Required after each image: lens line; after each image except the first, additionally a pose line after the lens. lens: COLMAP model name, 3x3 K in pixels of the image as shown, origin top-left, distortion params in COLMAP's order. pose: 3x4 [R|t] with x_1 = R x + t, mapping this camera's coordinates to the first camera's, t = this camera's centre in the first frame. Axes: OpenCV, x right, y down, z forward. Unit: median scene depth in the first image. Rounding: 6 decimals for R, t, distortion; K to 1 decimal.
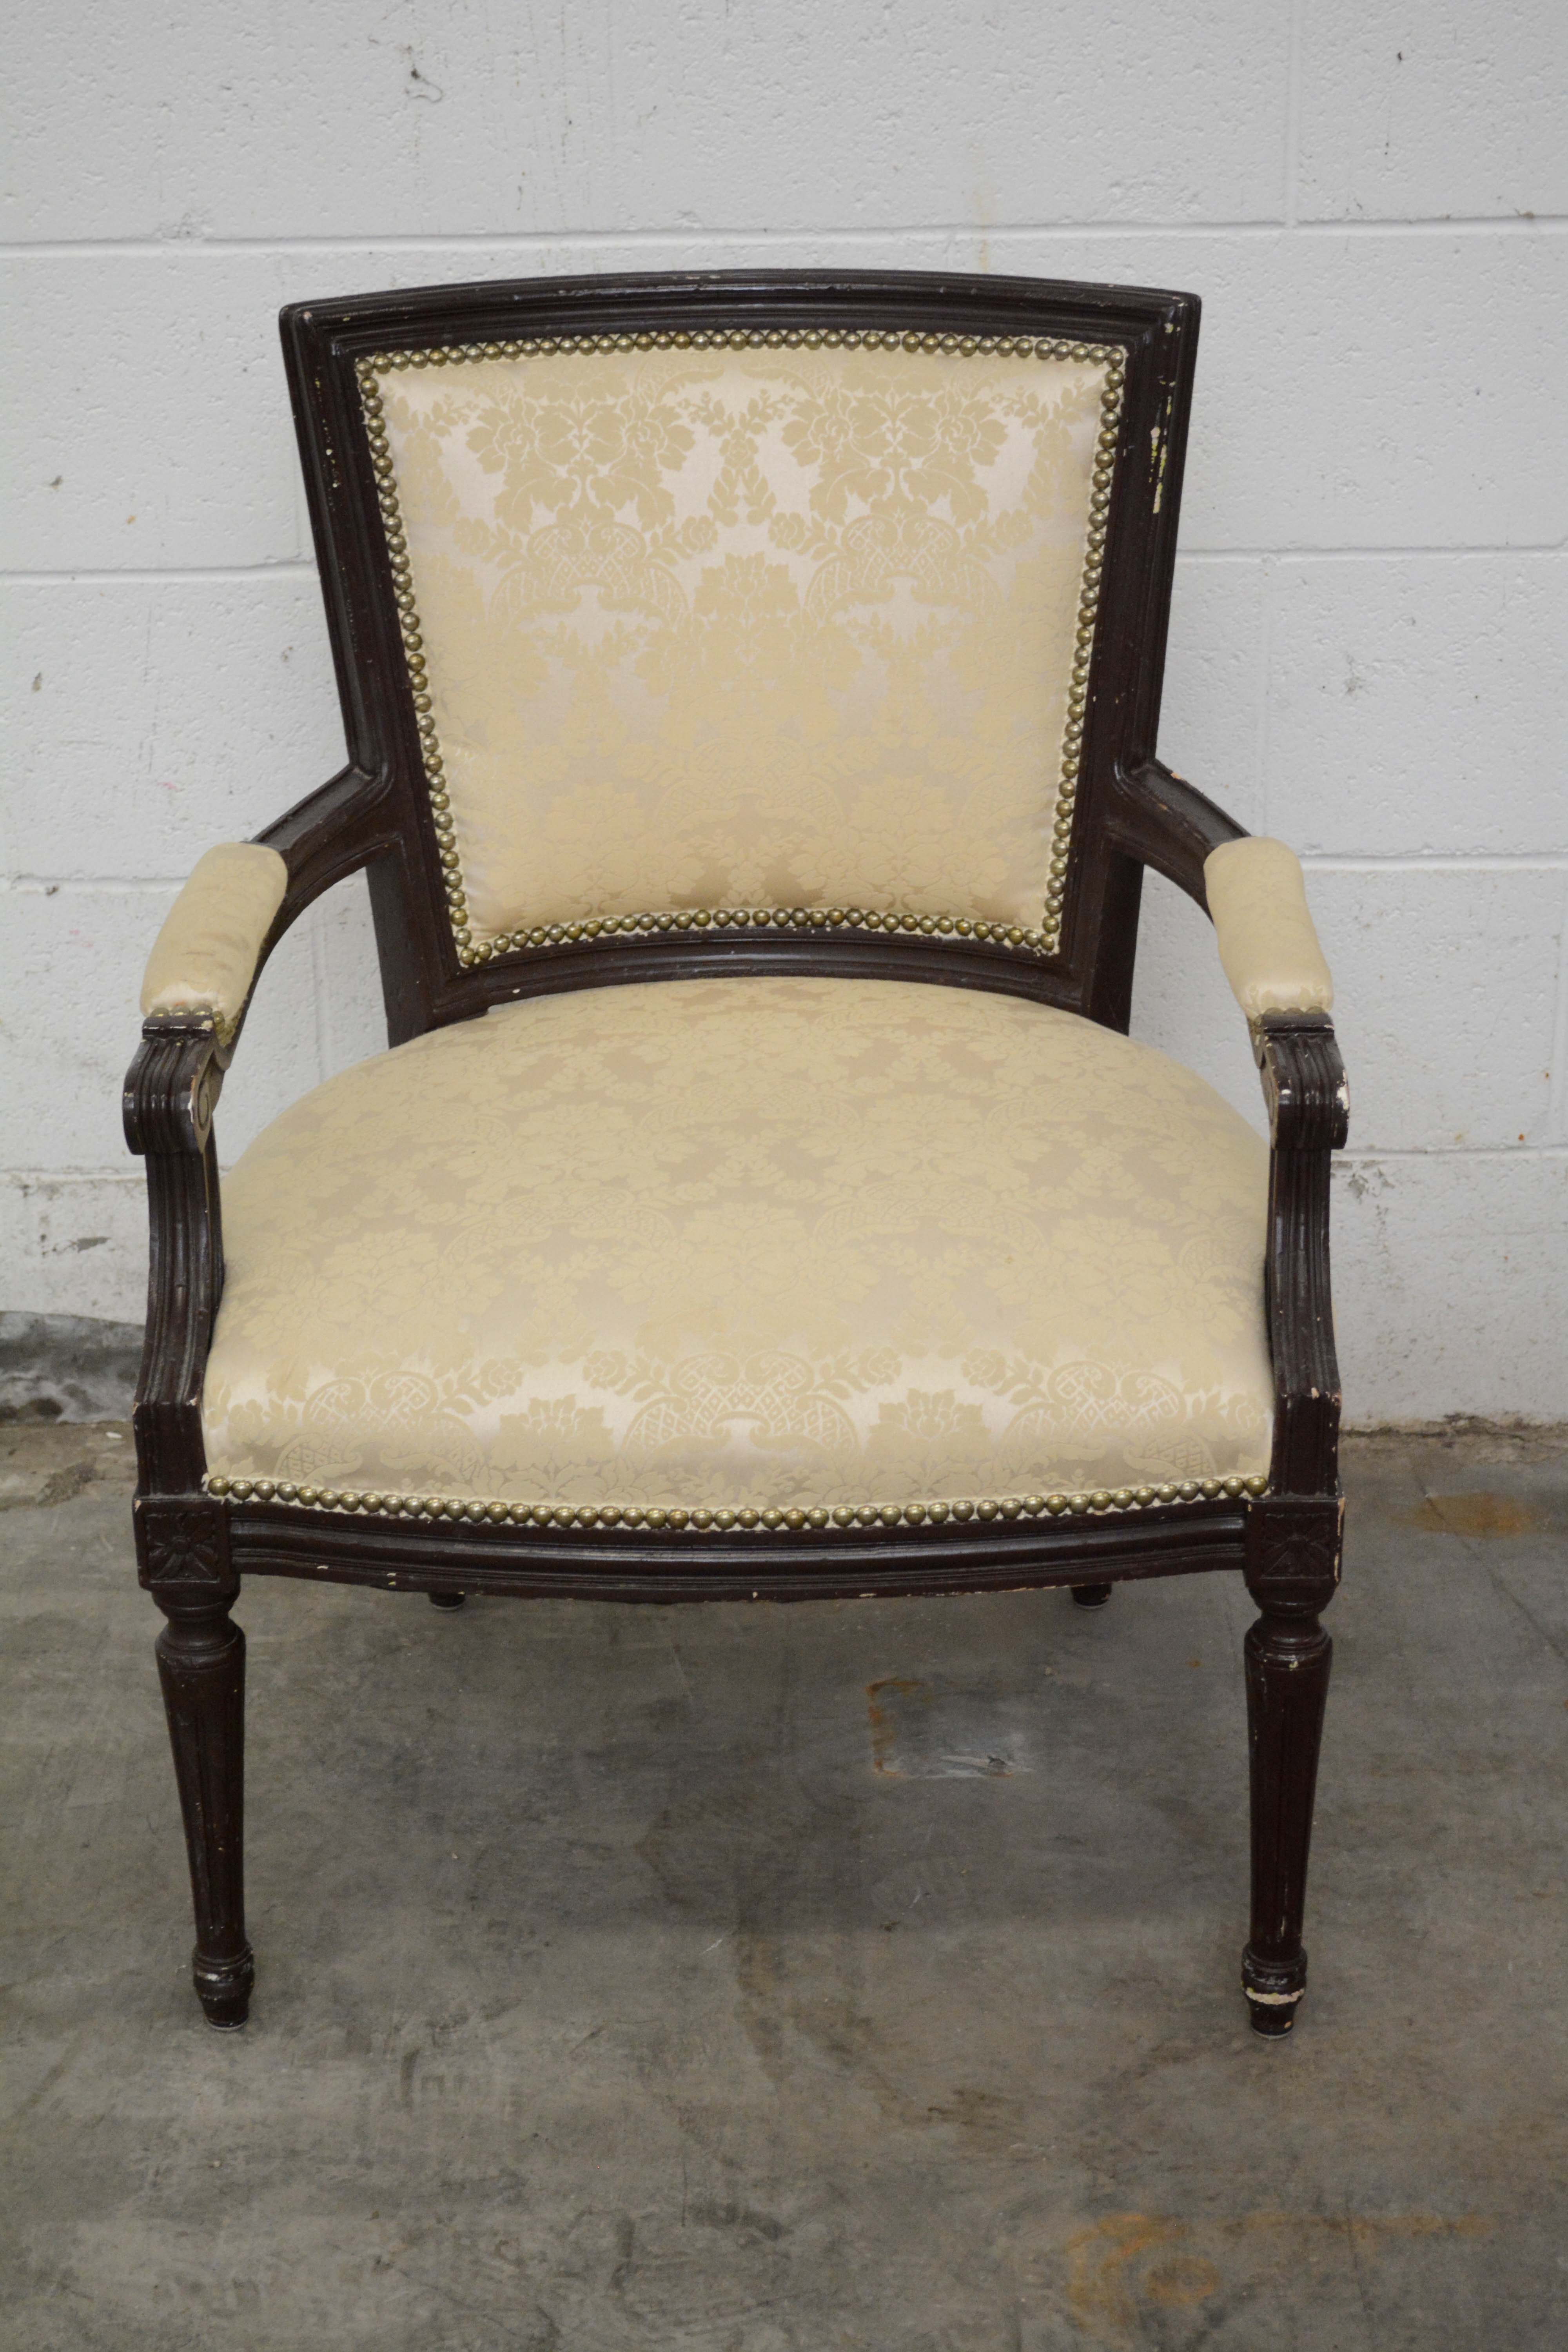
lens RADIAL K [[4282.9, 0, 746.0], [0, 4282.9, 1224.2], [0, 0, 1]] dist [0.136279, 0.000000]
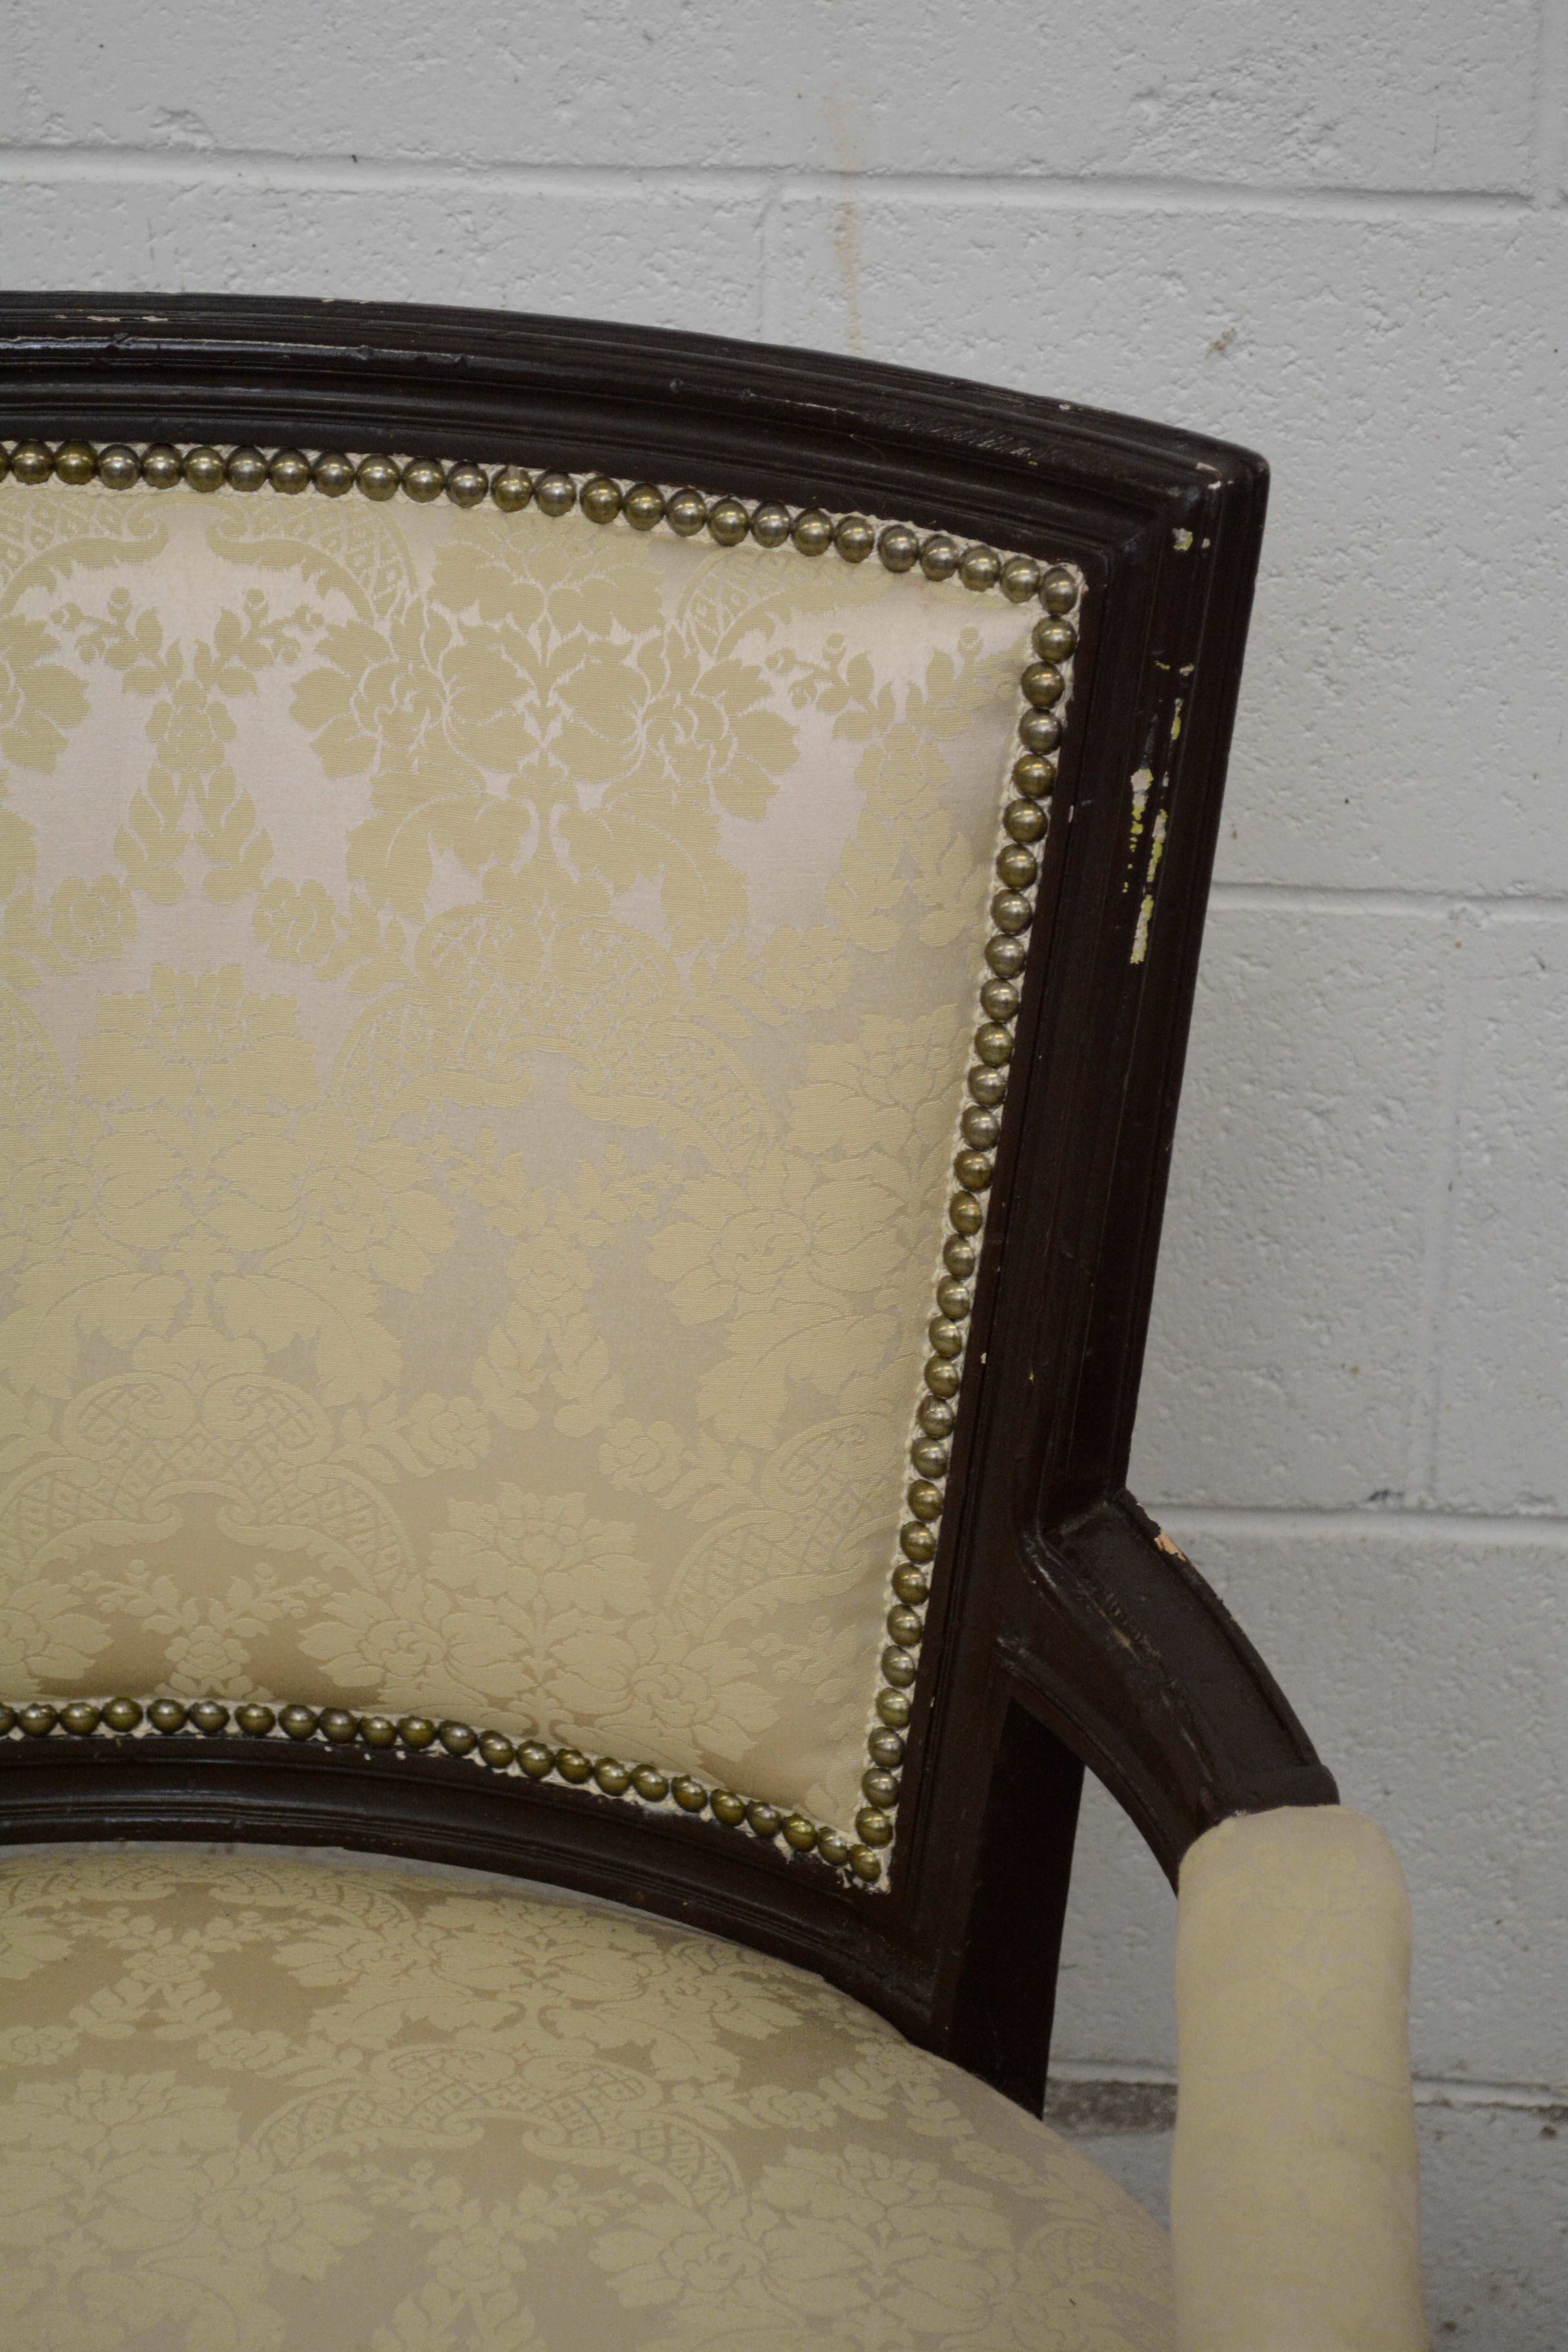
lens RADIAL K [[5400.5, 0, 752.0], [0, 5400.5, 1290.1], [0, 0, 1]] dist [0.048547, 0.000000]
pose [[0.996730, 0.057671, -0.056590, 0.087920], [-0.052490, 0.994637, 0.089116, -0.175199], [0.061426, -0.085854, 0.994412, 0.461804]]
